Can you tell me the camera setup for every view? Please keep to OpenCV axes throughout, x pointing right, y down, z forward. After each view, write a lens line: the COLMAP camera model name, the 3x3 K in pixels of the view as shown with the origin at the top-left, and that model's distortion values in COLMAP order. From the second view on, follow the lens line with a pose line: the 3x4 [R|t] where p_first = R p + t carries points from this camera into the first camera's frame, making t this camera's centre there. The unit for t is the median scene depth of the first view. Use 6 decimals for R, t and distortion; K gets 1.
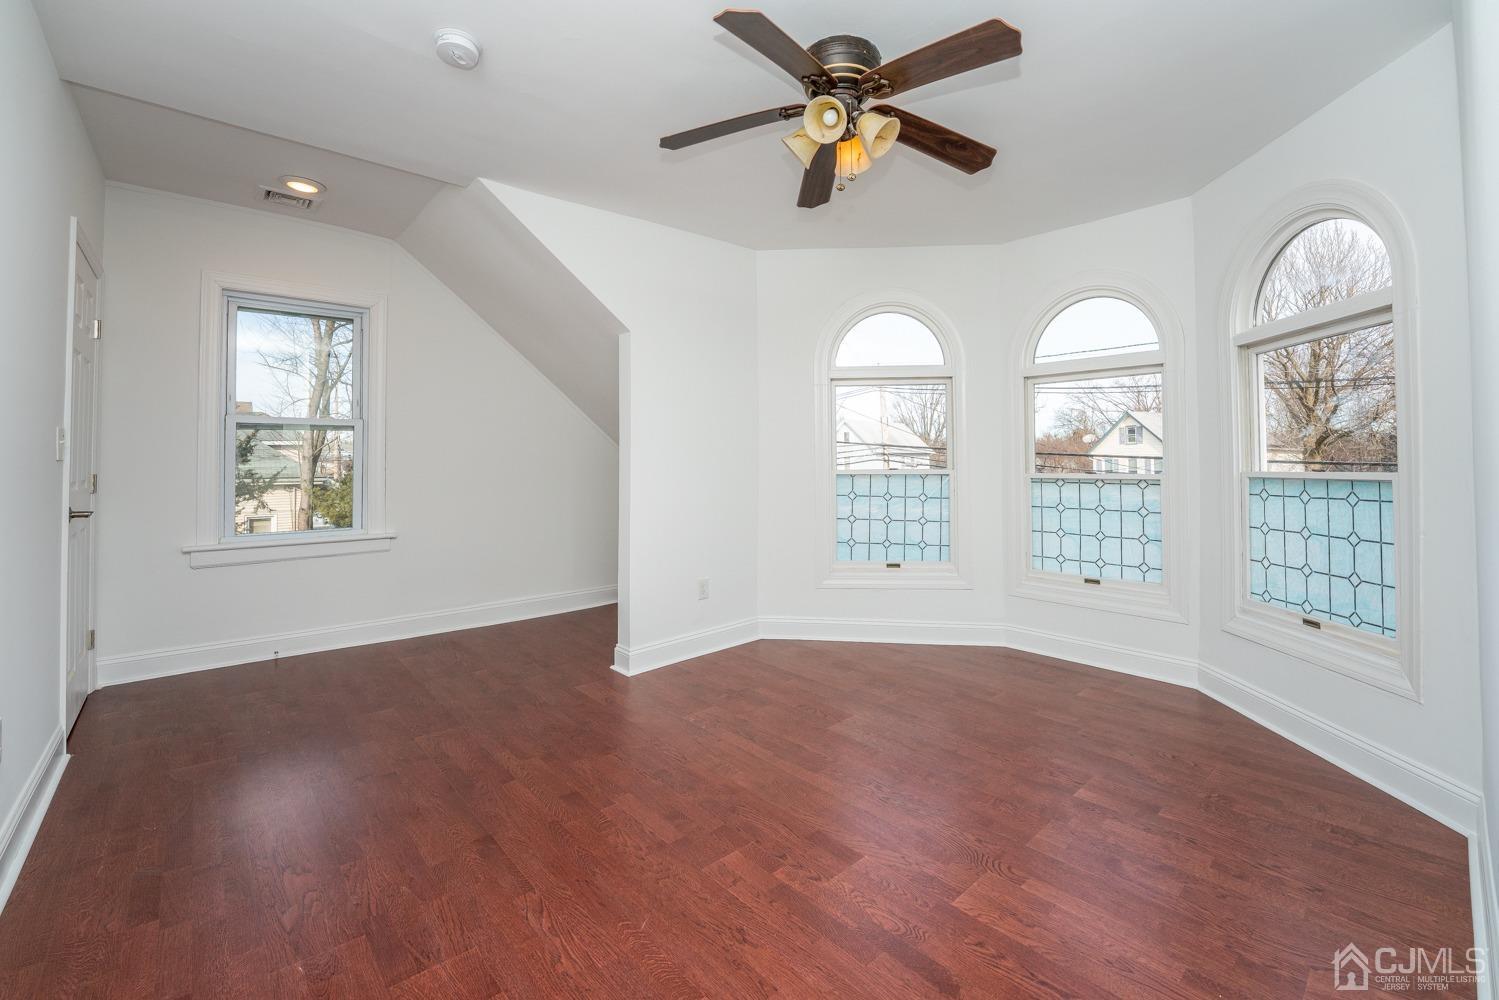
lens RADIAL K [[614.1, 0, 753.9], [0, 614.1, 452.6], [0, 0, 1]] dist [-0.025110, 0.003280]
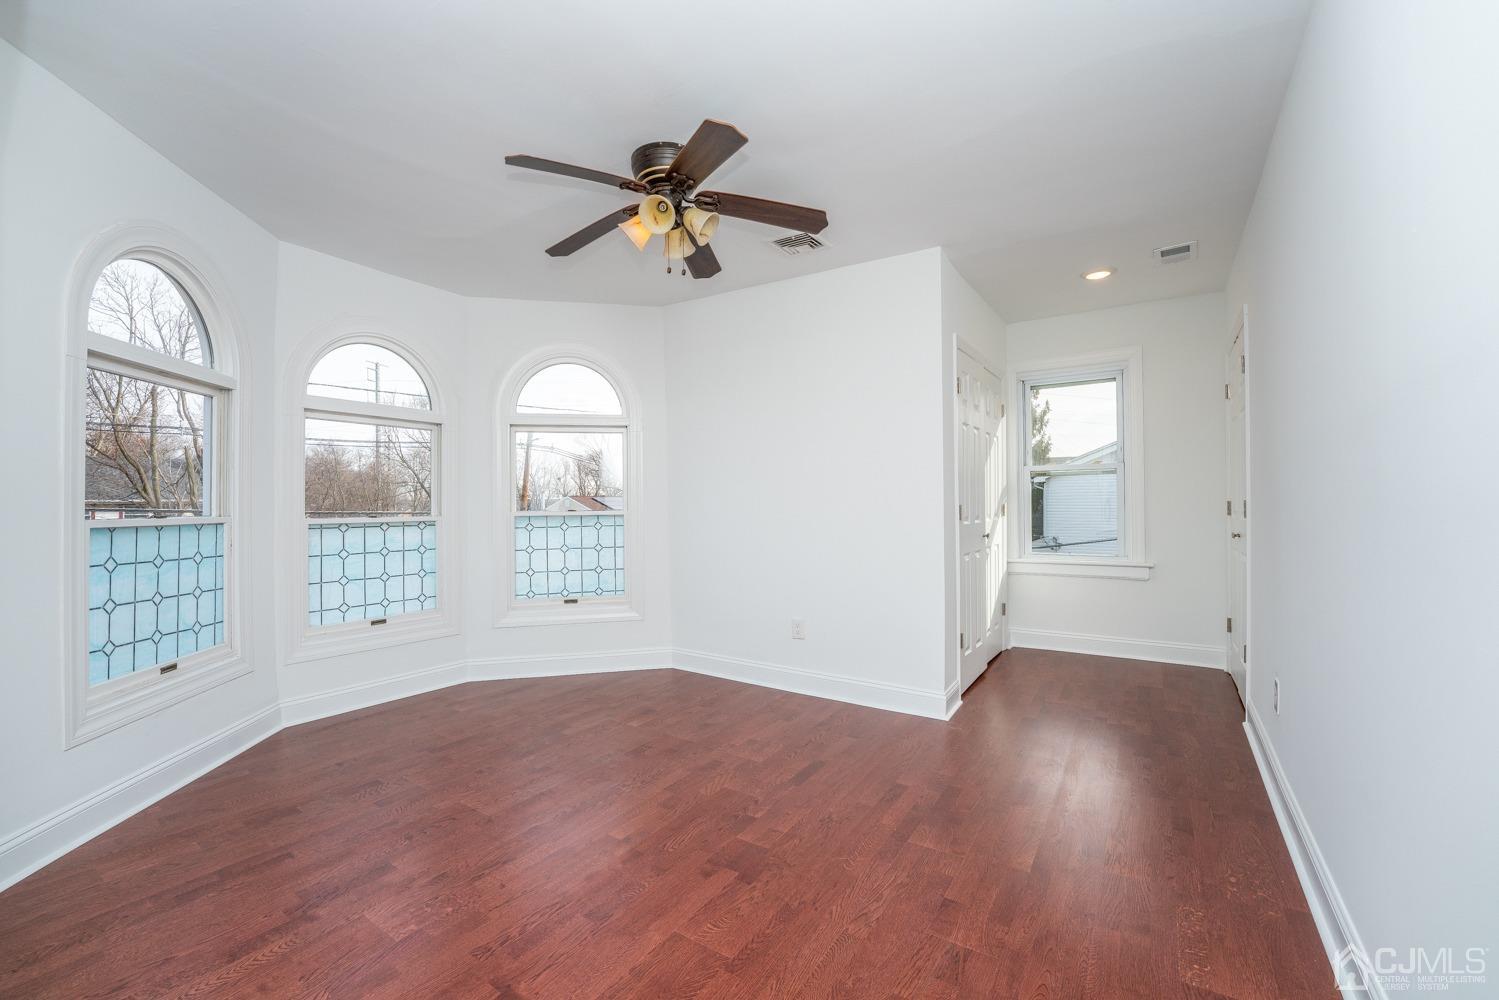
lens RADIAL K [[614.1, 0, 750.0], [0, 614.1, 498.0], [0, 0, 1]] dist [-0.025110, 0.003280]
pose [[-0.234397, 0.014052, 0.972039, -0.591854], [-0.009814, 0.999810, -0.016820, 0.012815], [-0.972091, -0.013482, -0.234215, 0.630720]]
